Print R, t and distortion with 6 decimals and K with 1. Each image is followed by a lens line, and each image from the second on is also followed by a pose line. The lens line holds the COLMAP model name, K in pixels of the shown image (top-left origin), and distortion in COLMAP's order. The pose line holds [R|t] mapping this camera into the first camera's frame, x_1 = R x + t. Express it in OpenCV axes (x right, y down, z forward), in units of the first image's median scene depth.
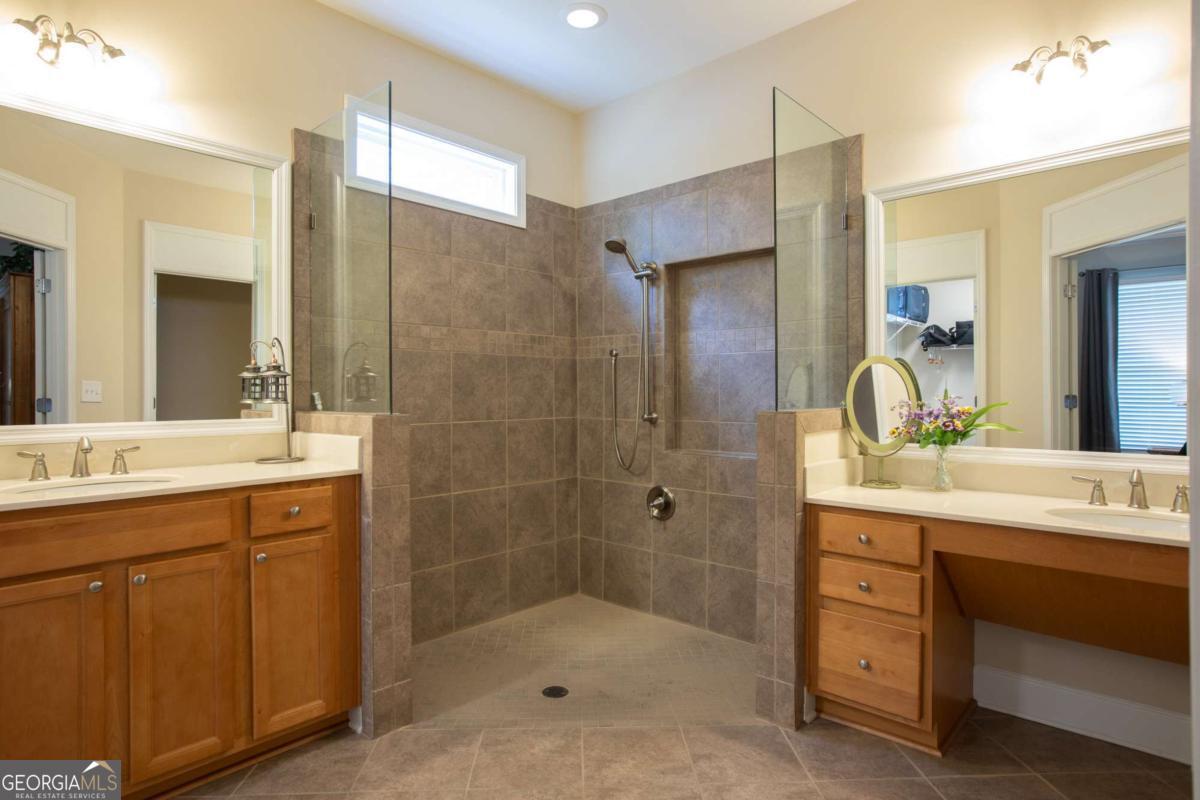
lens RADIAL K [[664.6, 0, 599.1], [0, 664.6, 394.9], [0, 0, 1]] dist [-0.022741, 0.017099]
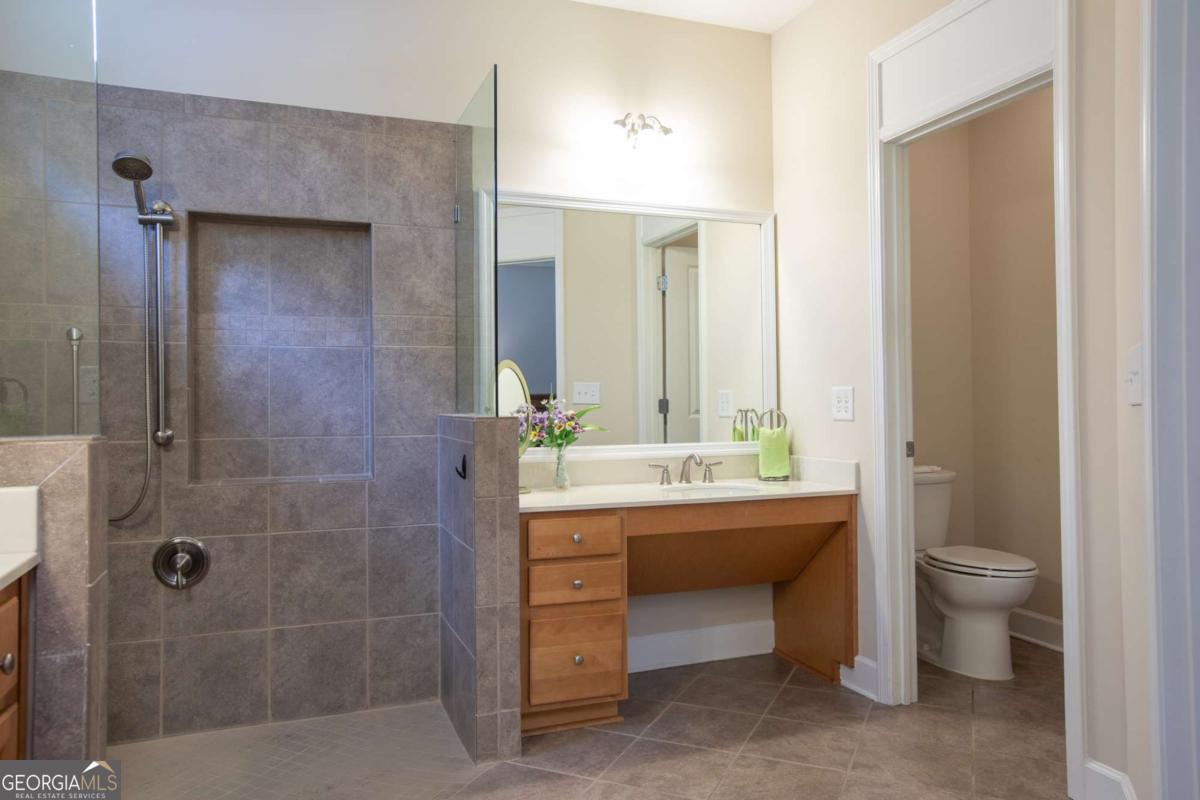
lens RADIAL K [[835.2, 0, 598.9], [0, 835.2, 394.5], [0, 0, 1]] dist [0.003961, 0.012330]
pose [[0.446659, 0.004938, 0.894691, -0.518930], [0.007971, 0.999923, -0.009498, 0.003904], [-0.894669, 0.011374, 0.446585, 0.262073]]
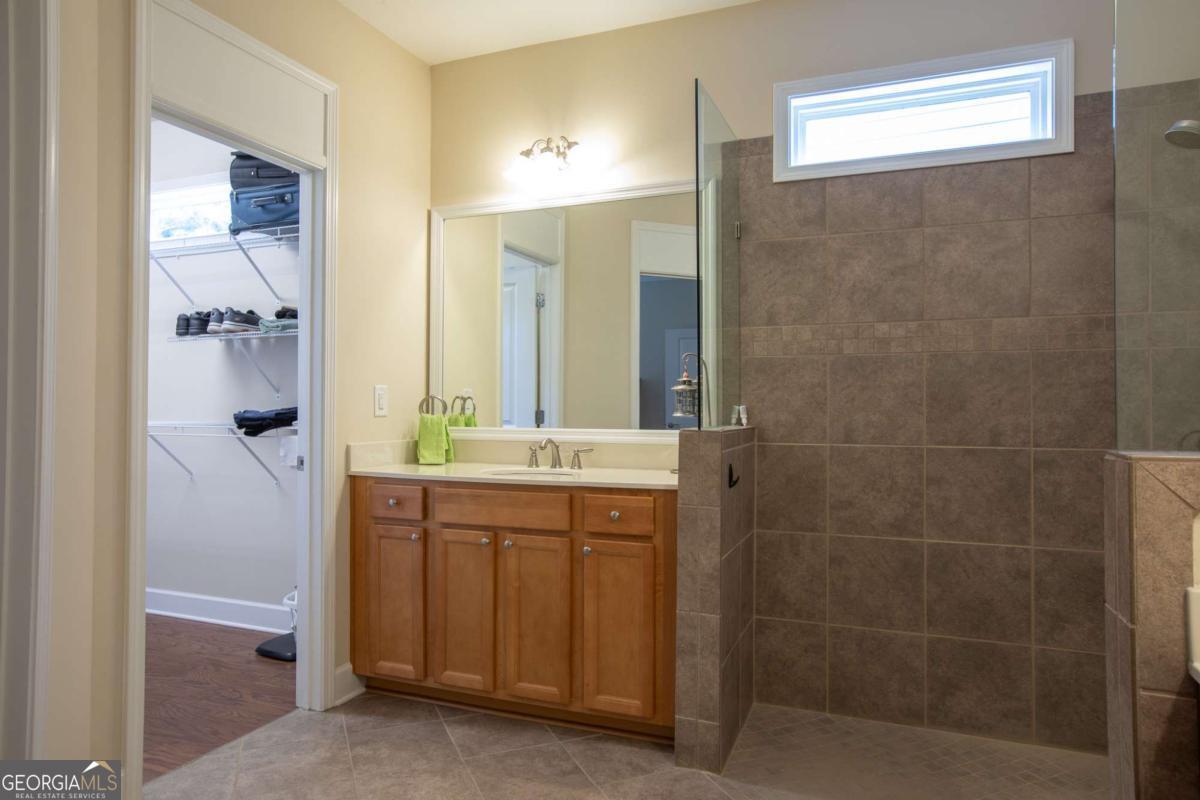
lens RADIAL K [[770.7, 0, 596.8], [0, 770.7, 390.8], [0, 0, 1]] dist [0.000391, 0.015368]
pose [[0.344679, -0.010776, -0.938659, 0.486072], [-0.003974, 0.999908, -0.012938, -0.008933], [0.938712, 0.008190, 0.344605, 0.353950]]
